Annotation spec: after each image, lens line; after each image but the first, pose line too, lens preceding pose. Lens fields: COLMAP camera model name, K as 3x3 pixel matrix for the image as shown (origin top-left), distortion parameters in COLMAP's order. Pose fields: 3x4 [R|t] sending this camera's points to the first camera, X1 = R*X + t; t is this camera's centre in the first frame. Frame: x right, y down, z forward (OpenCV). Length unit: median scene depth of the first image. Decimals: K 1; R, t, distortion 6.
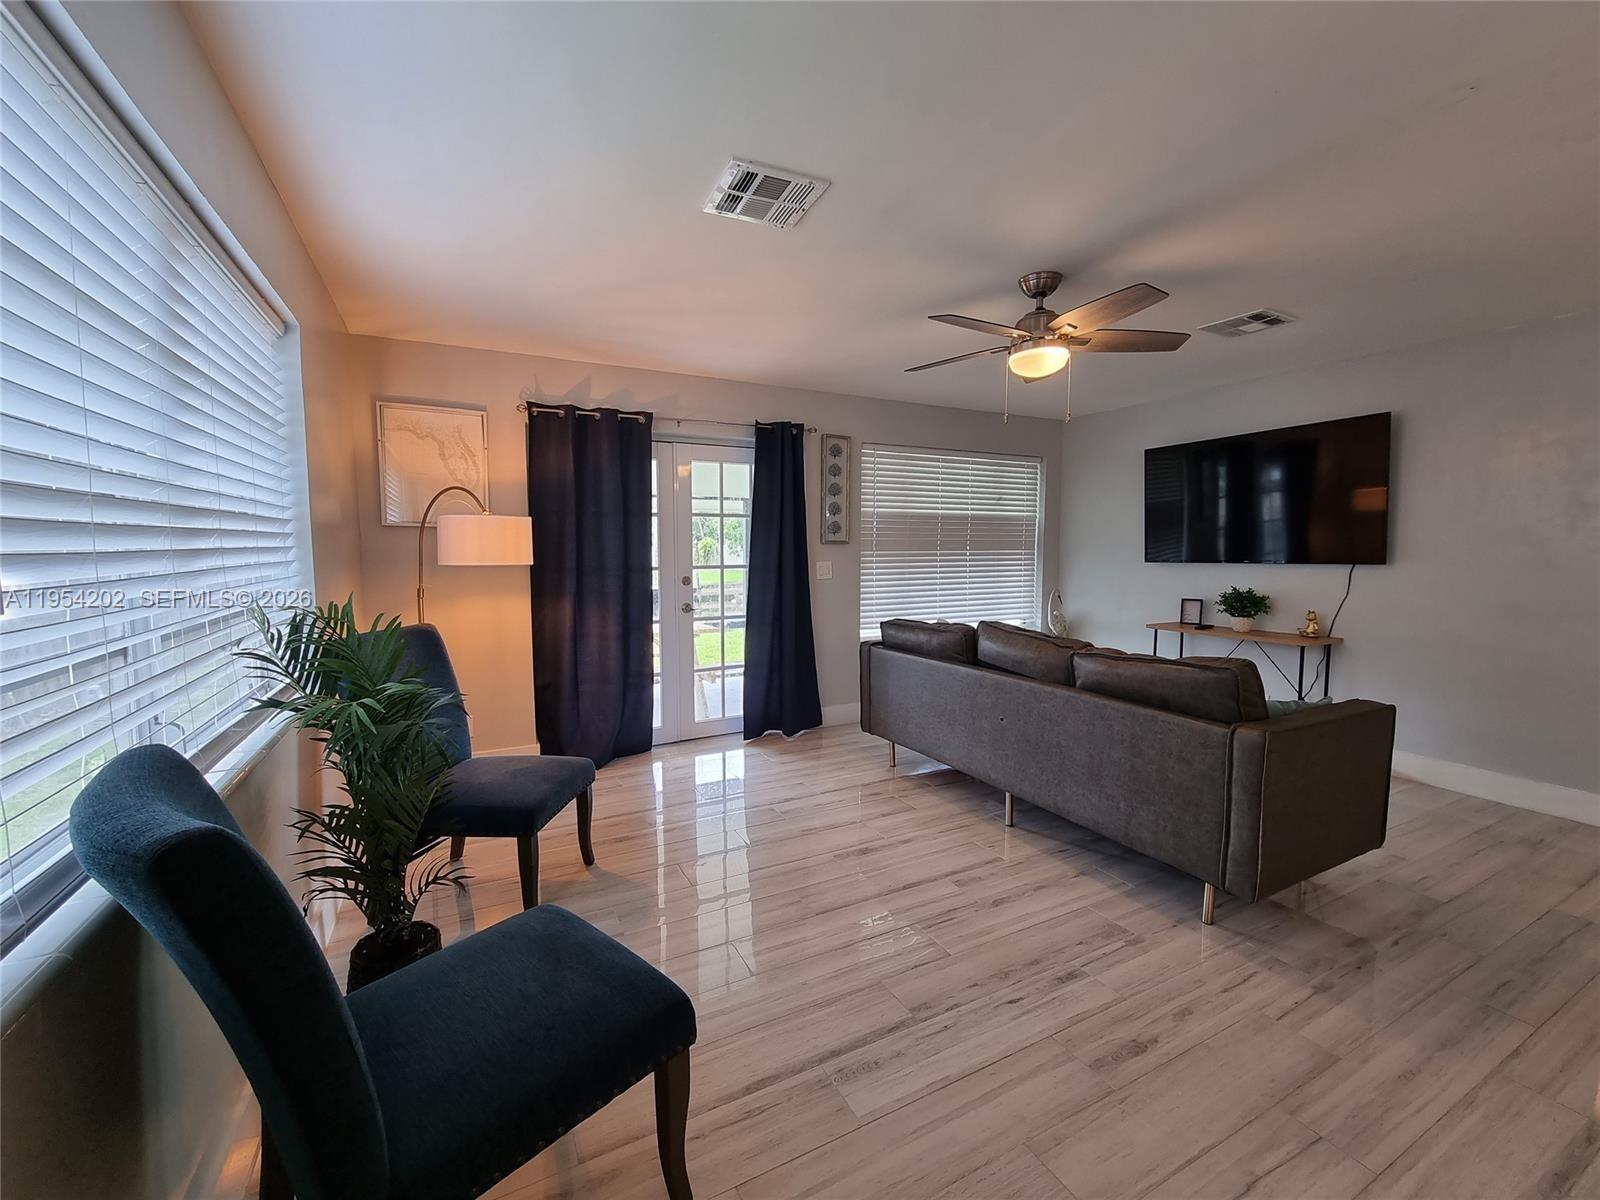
lens RADIAL K [[653.7, 0, 802.8], [0, 653.7, 596.4], [0, 0, 1]] dist [-0.002852, -0.000974]
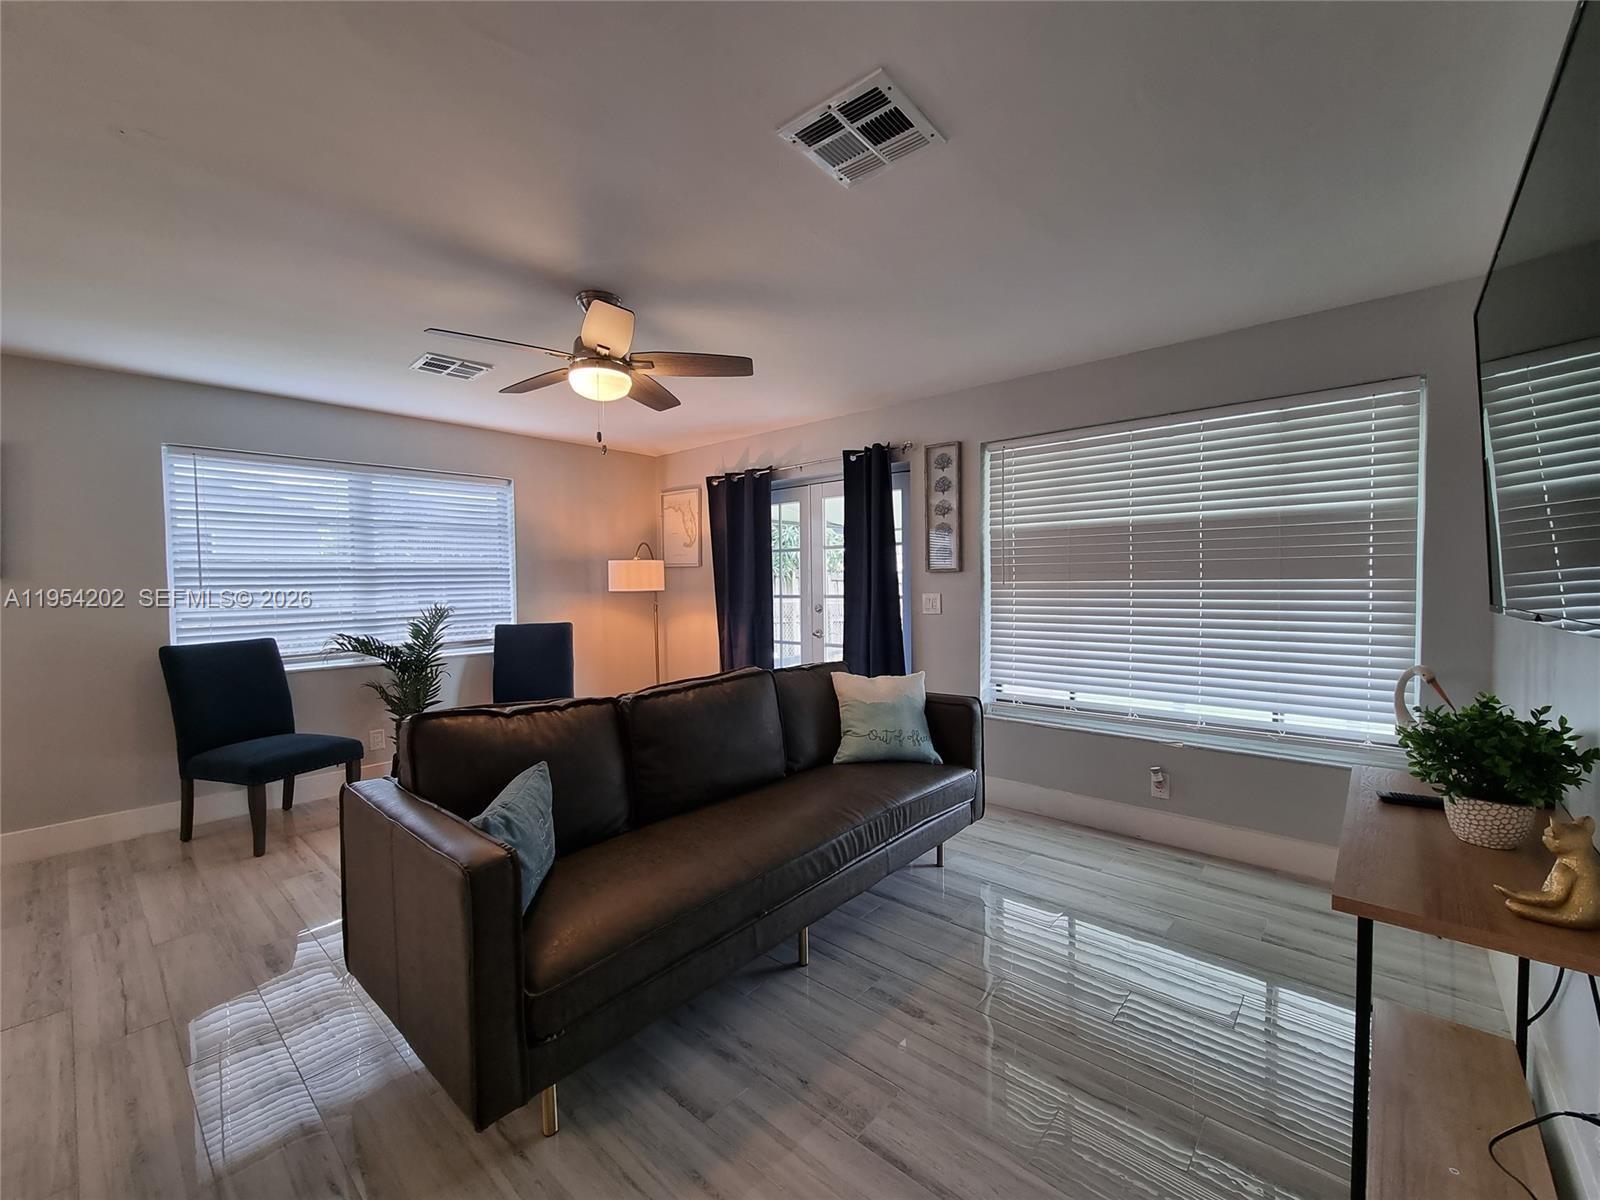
lens RADIAL K [[653.7, 0, 801.0], [0, 653.7, 593.6], [0, 0, 1]] dist [-0.002852, -0.000974]
pose [[0.365935, 0.014804, -0.930523, 0.851491], [-0.060162, 0.998158, -0.007779, -0.040046], [0.928694, 0.058828, 0.366152, 0.591251]]
